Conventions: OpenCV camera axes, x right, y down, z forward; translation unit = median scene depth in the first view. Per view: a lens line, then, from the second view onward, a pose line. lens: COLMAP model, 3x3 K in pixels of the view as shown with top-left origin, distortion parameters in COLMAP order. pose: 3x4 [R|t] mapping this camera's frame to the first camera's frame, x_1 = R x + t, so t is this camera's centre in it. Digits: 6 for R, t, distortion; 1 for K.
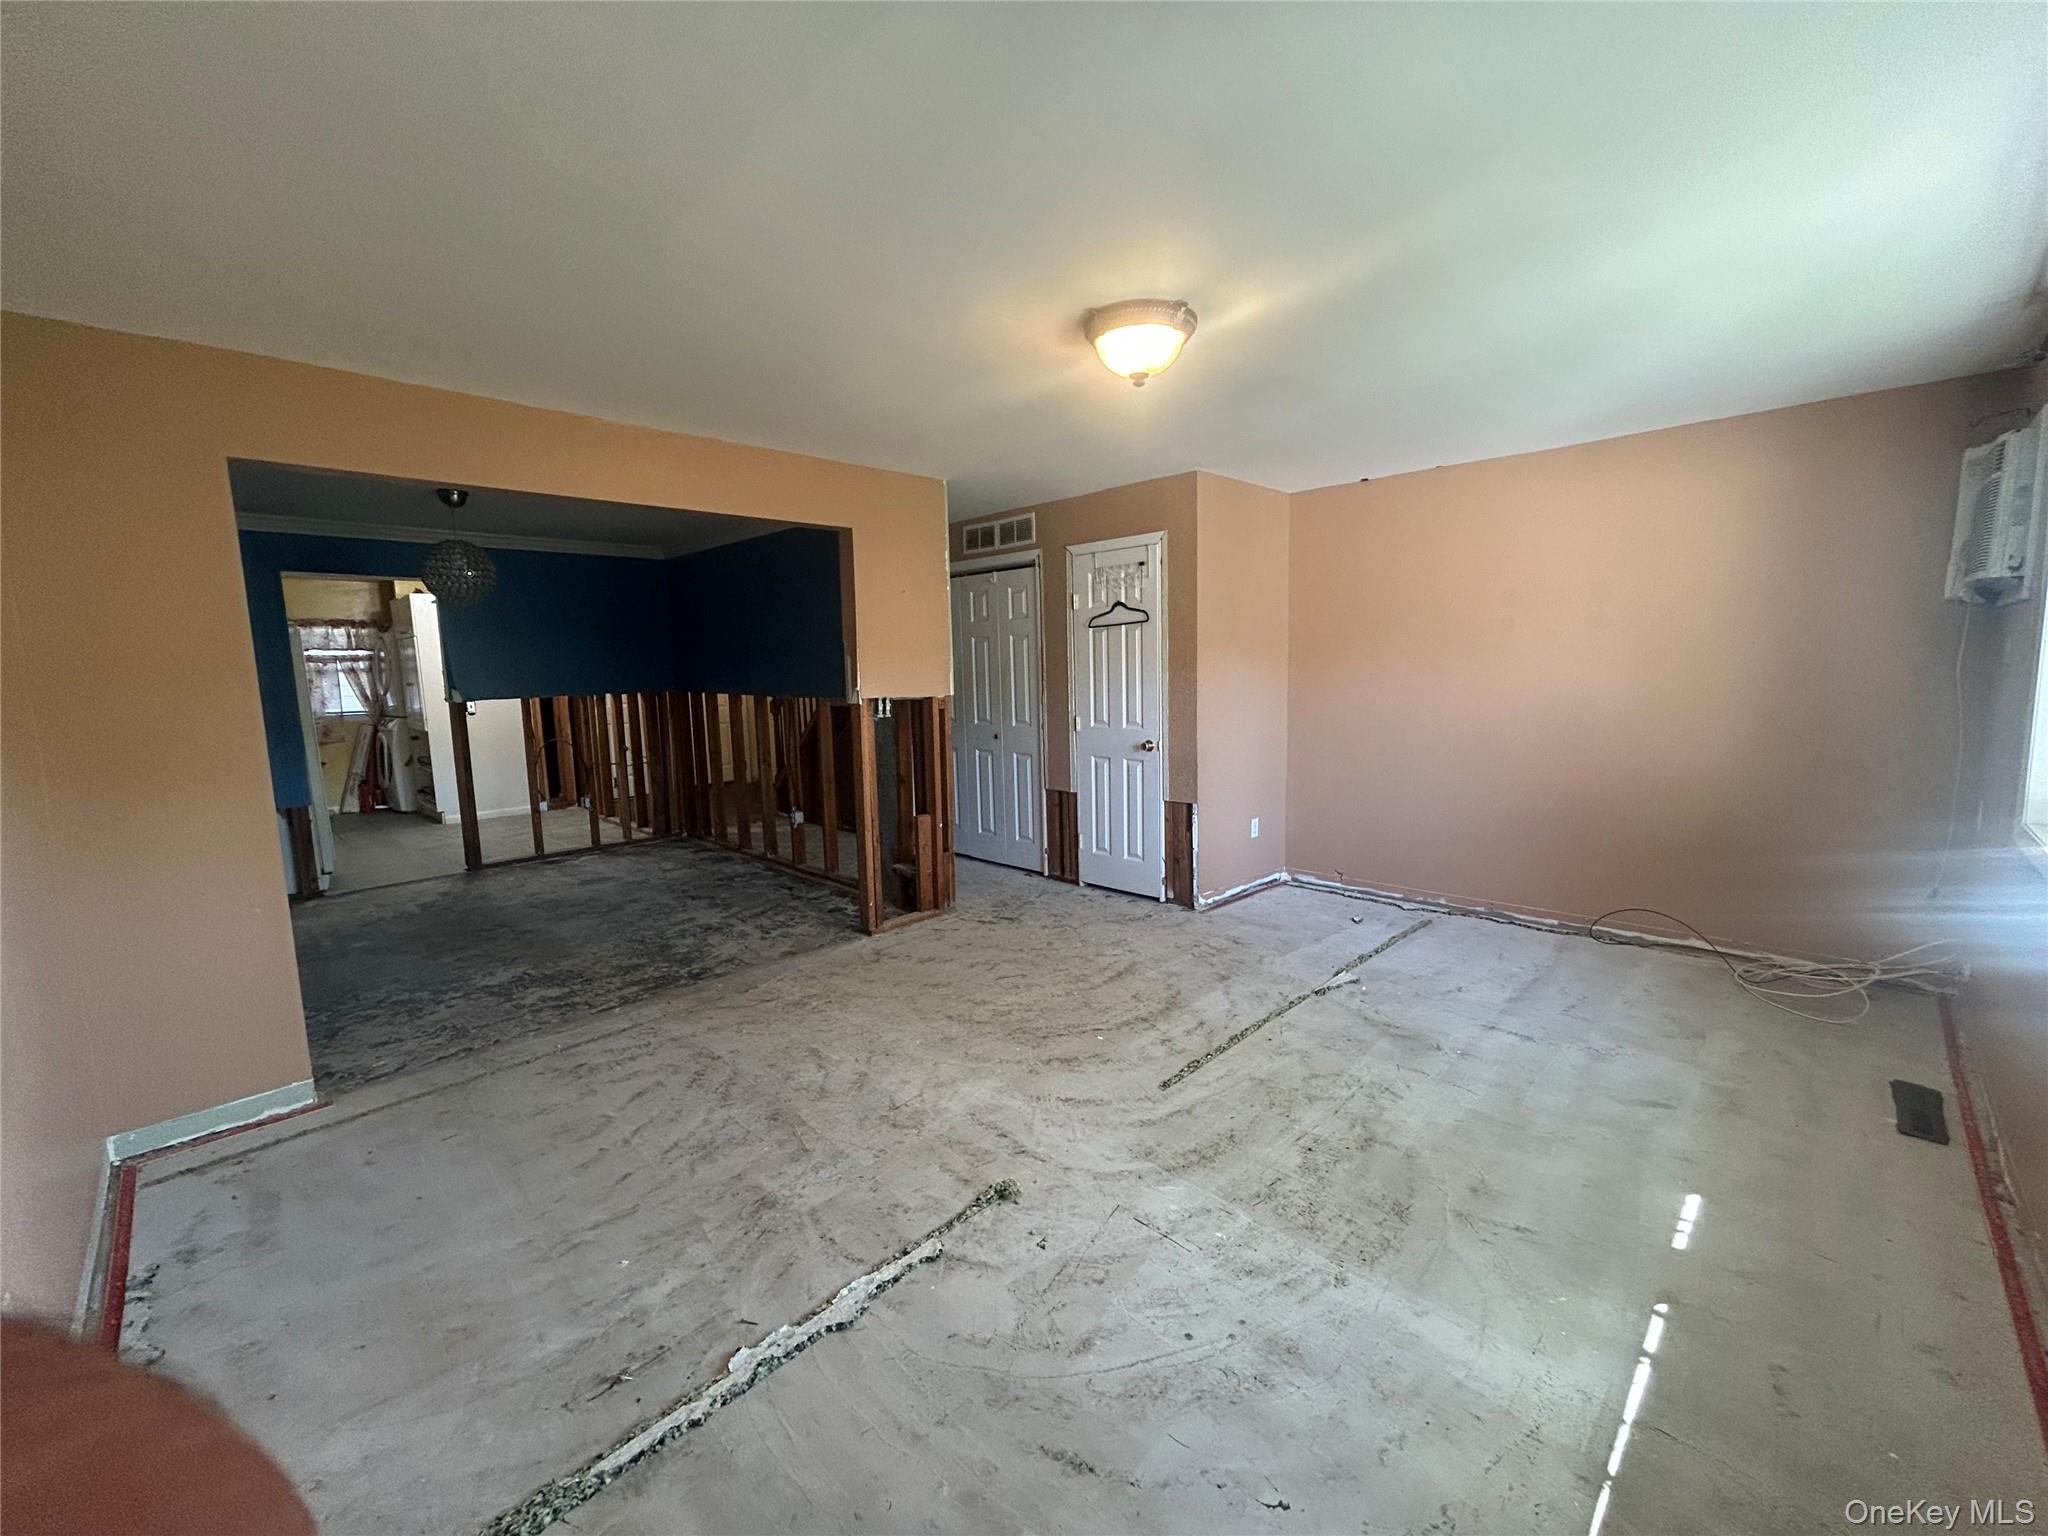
lens RADIAL K [[821.5, 0, 1021.5], [0, 821.5, 768.7], [0, 0, 1]] dist [0.000056, 0.000233]
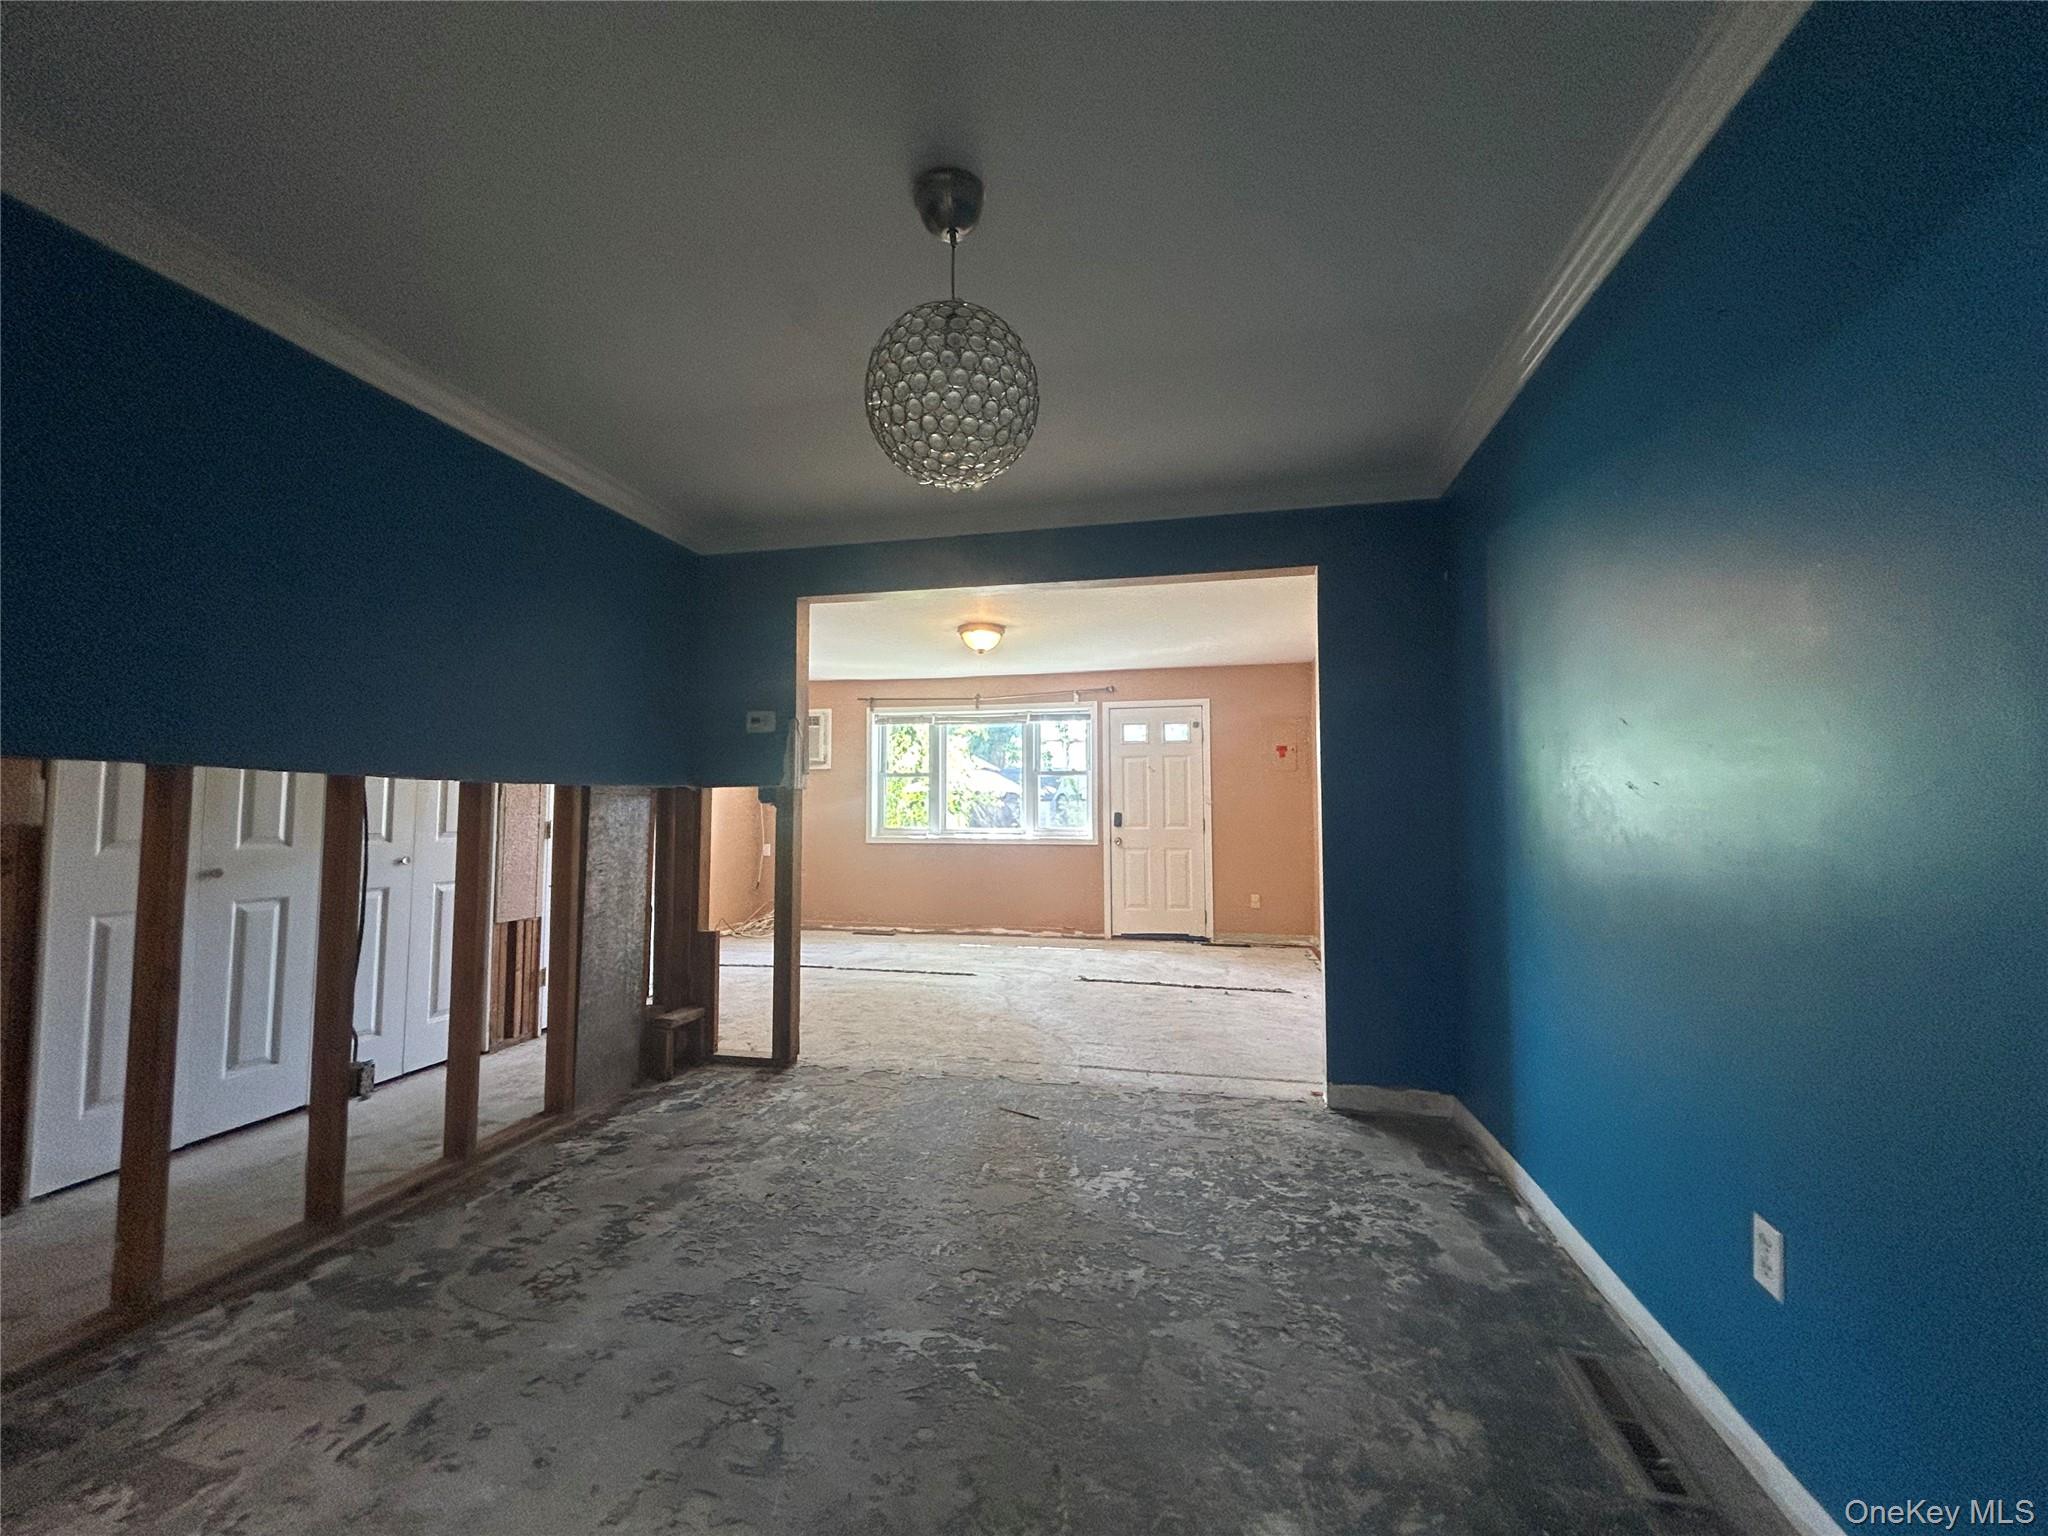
lens RADIAL K [[821.5, 0, 1021.5], [0, 821.5, 768.7], [0, 0, 1]] dist [0.000056, 0.000233]
pose [[-0.533792, 0.069902, 0.842722, -0.946724], [0.114982, 0.993322, -0.009562, -0.057438], [-0.837762, 0.091794, -0.538264, 1.119650]]
